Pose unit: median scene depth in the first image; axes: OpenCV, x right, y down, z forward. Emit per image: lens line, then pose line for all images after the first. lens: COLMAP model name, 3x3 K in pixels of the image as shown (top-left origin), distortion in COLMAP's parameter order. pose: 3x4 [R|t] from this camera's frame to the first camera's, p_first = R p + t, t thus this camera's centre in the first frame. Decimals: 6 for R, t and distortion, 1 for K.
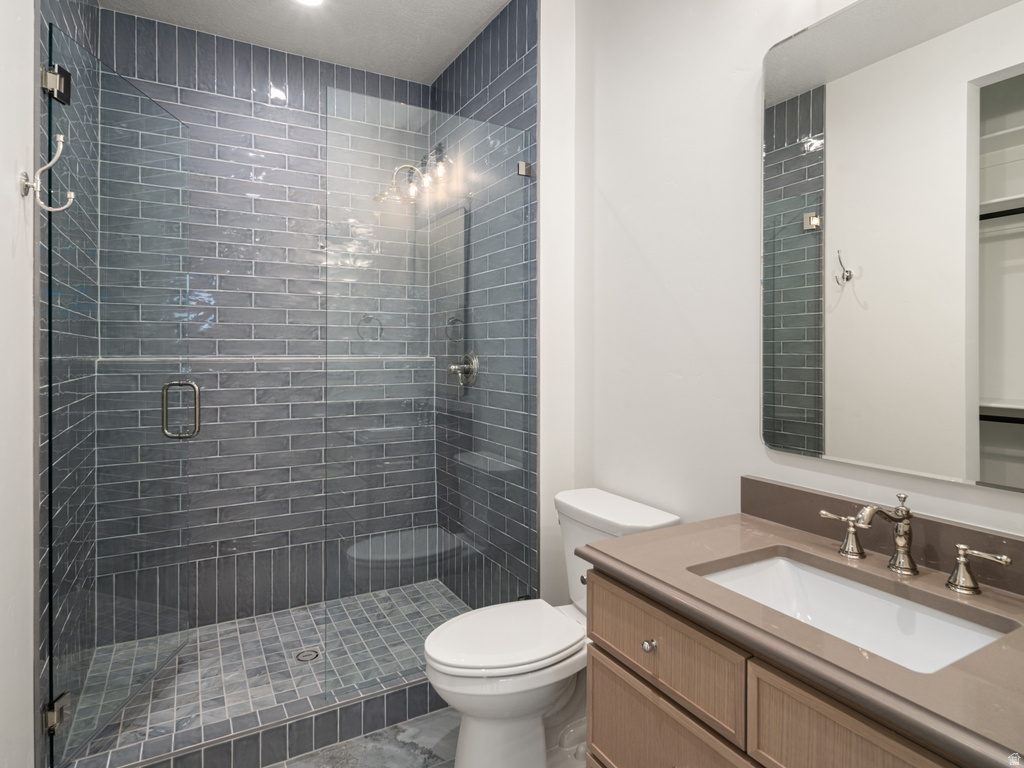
lens RADIAL K [[569.8, 0, 511.3], [0, 569.8, 383.7], [0, 0, 1]] dist [0.001833, 0.001468]
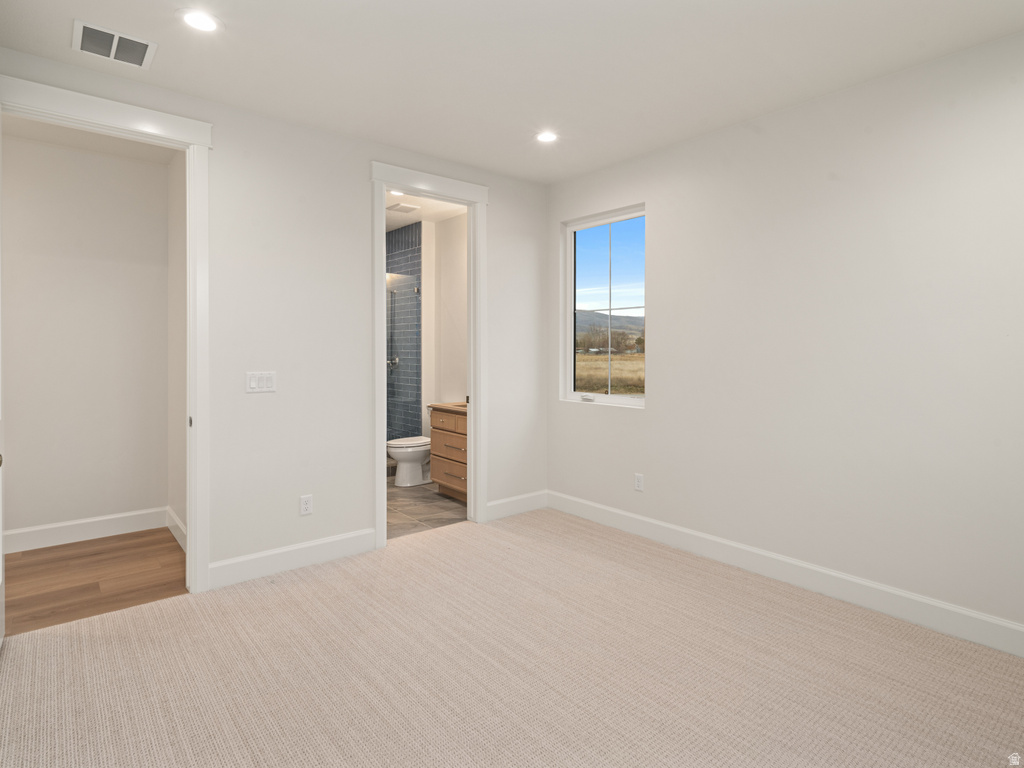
lens RADIAL K [[569.8, 0, 508.8], [0, 569.8, 381.8], [0, 0, 1]] dist [0.001833, 0.001468]
pose [[0.986238, -0.000065, 0.165329, 0.007565], [0.000808, 0.999990, -0.004429, 0.082373], [-0.165327, 0.004501, 0.986229, -1.793714]]
